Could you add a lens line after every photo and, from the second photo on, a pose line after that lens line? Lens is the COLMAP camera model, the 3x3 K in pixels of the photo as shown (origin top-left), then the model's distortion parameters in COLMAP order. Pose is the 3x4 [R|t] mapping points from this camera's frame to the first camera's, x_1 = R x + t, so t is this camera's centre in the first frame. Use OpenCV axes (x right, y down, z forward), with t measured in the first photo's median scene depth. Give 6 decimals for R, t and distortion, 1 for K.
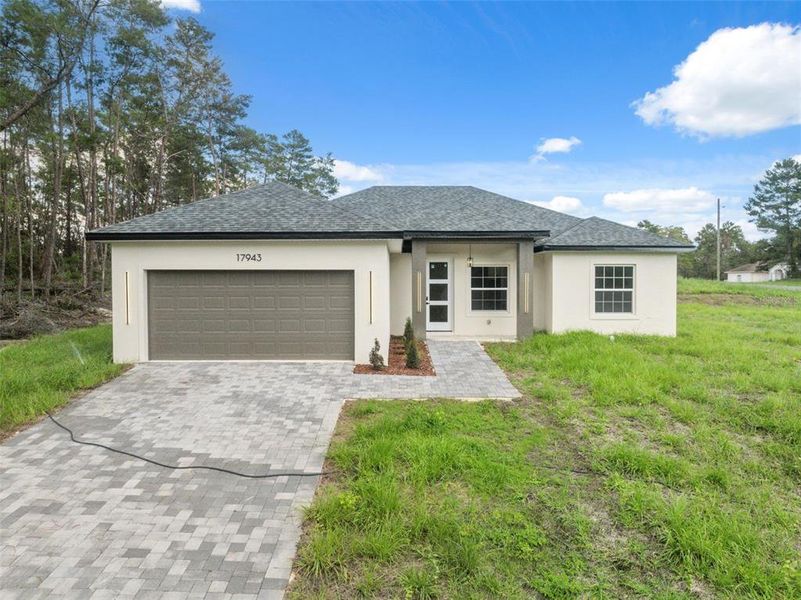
lens RADIAL K [[535.6, 0, 400.5], [0, 535.6, 300.0], [0, 0, 1]] dist [-0.022142, 0.000728]
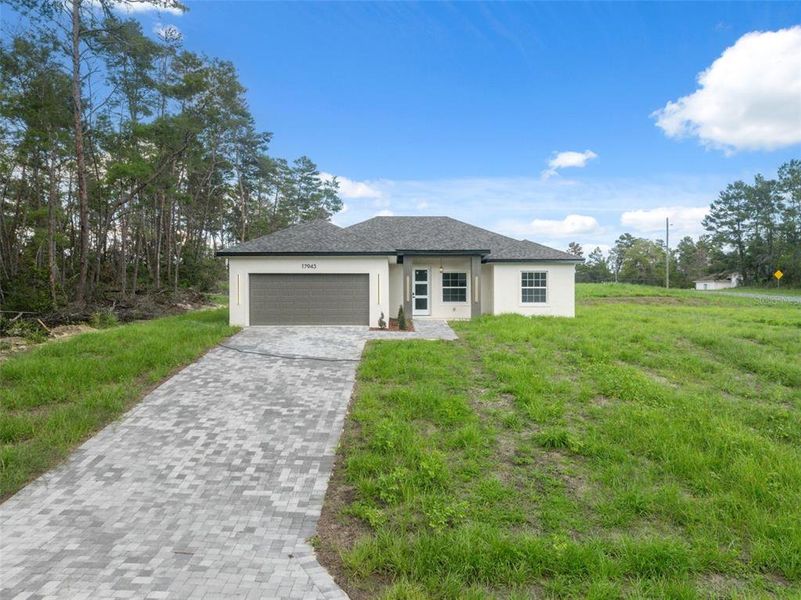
lens RADIAL K [[499.8, 0, 397.6], [0, 499.8, 283.0], [0, 0, 1]] dist [-0.001728, -0.000260]
pose [[0.999998, 0.000873, 0.001540, 0.002335], [-0.000796, 0.998767, -0.049639, 0.037752], [-0.001581, 0.049638, 0.998766, -0.423162]]
